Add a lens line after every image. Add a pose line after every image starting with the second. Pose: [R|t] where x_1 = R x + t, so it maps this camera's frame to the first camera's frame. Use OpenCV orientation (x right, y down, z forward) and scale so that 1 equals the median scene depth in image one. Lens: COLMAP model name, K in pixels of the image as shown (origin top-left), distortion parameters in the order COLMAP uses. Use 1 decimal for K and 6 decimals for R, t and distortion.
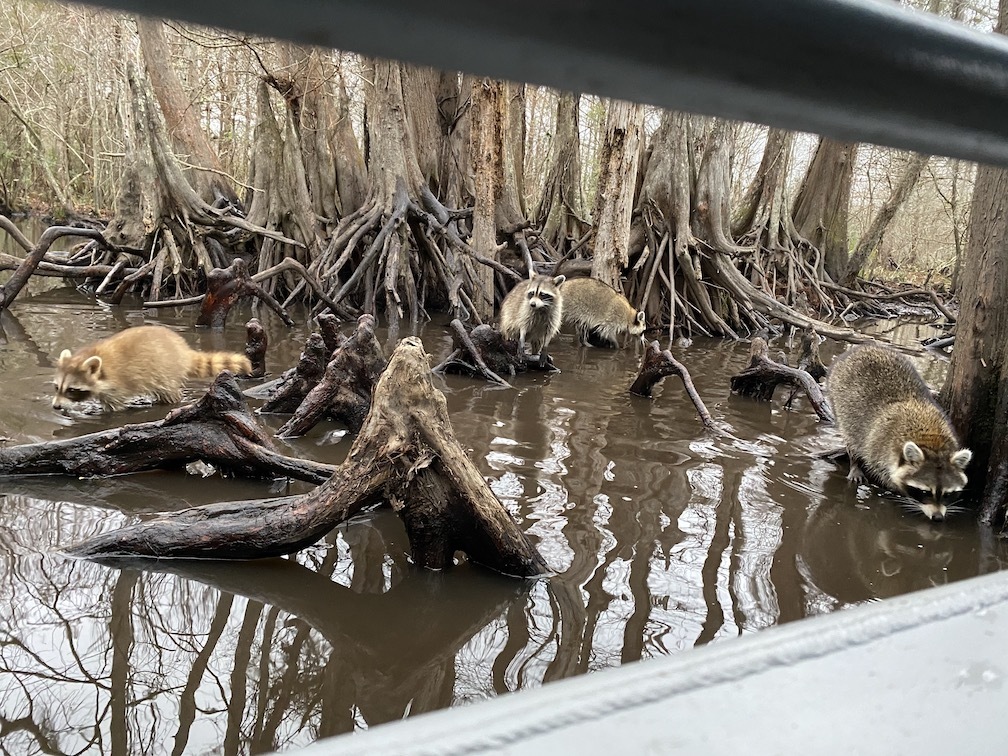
lens RADIAL K [[760.7, 0, 509.6], [0, 760.7, 384.7], [0, 0, 1]] dist [0.018400, -0.015181]
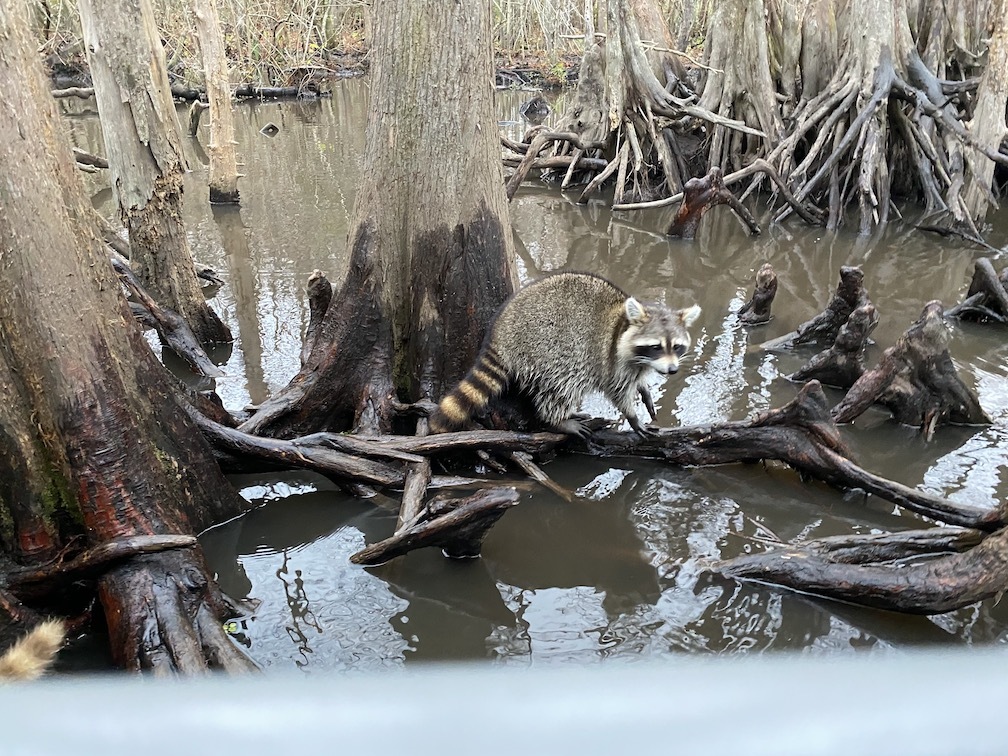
lens RADIAL K [[760.7, 0, 500.3], [0, 760.7, 391.5], [0, 0, 1]] dist [0.018400, -0.015181]
pose [[0.892557, 0.129361, -0.431980, -0.115950], [-0.026831, 0.971506, 0.235491, -0.089802], [0.450135, -0.198599, 0.870596, -0.034082]]
